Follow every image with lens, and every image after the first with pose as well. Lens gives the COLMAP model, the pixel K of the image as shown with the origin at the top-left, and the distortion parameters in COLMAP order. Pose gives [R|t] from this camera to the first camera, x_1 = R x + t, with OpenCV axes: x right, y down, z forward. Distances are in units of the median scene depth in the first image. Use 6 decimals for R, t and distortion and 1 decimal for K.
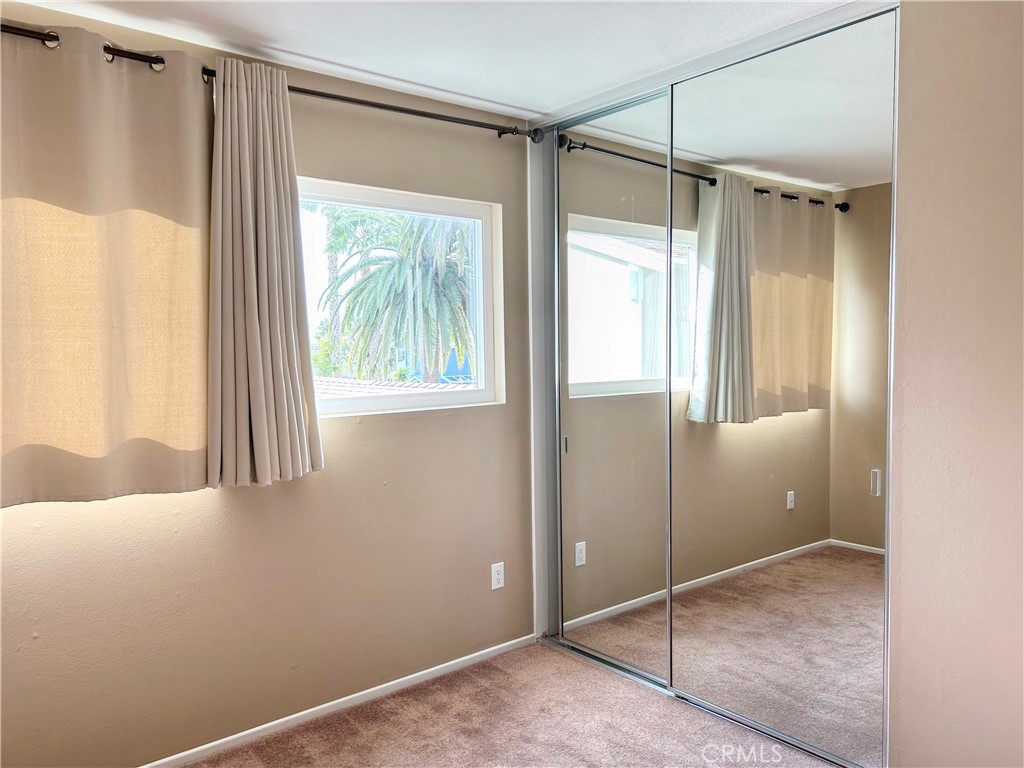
lens RADIAL K [[769.9, 0, 508.6], [0, 769.9, 392.3], [0, 0, 1]] dist [0.043251, 0.000048]
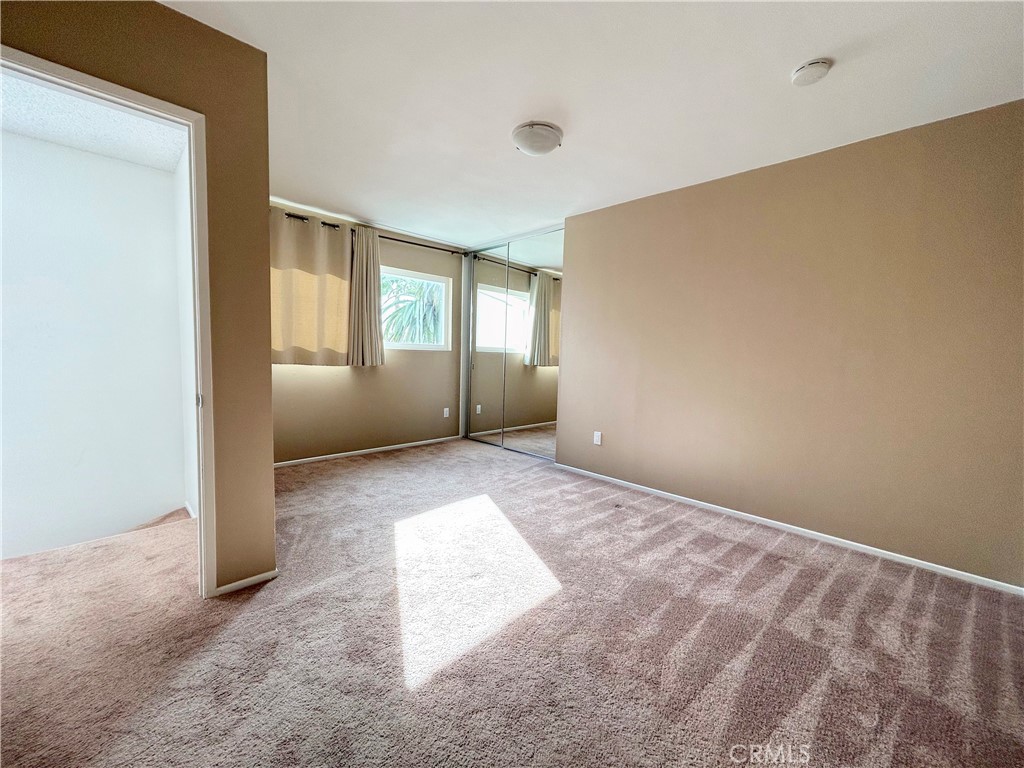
lens RADIAL K [[413.9, 0, 512.4], [0, 413.9, 381.7], [0, 0, 1]] dist [-0.000184, 0.000076]
pose [[0.994734, 0.036667, 0.095709, 0.073841], [-0.037526, 0.999270, 0.007189, 0.104928], [-0.095376, -0.010742, 0.995383, -0.485815]]
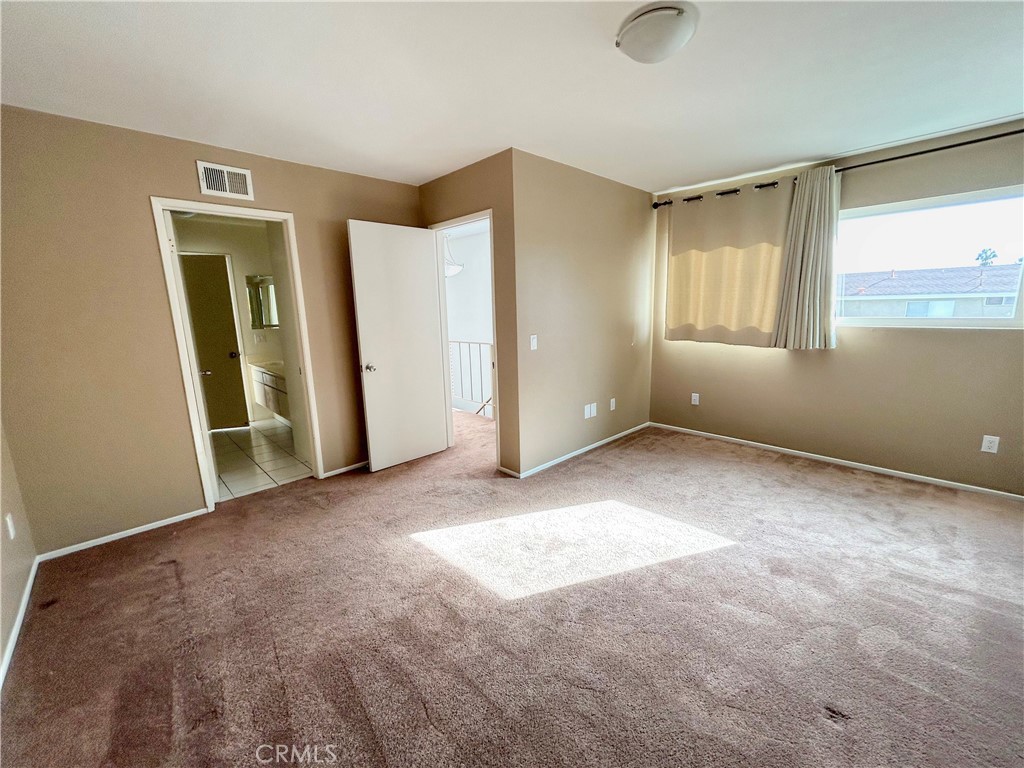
lens RADIAL K [[413.9, 0, 512.4], [0, 413.9, 381.7], [0, 0, 1]] dist [-0.000184, 0.000076]
pose [[0.063421, 0.189771, -0.979778, 0.670964], [-0.039281, 0.981468, 0.187555, 0.006193], [0.997214, 0.026591, 0.069700, 0.017856]]
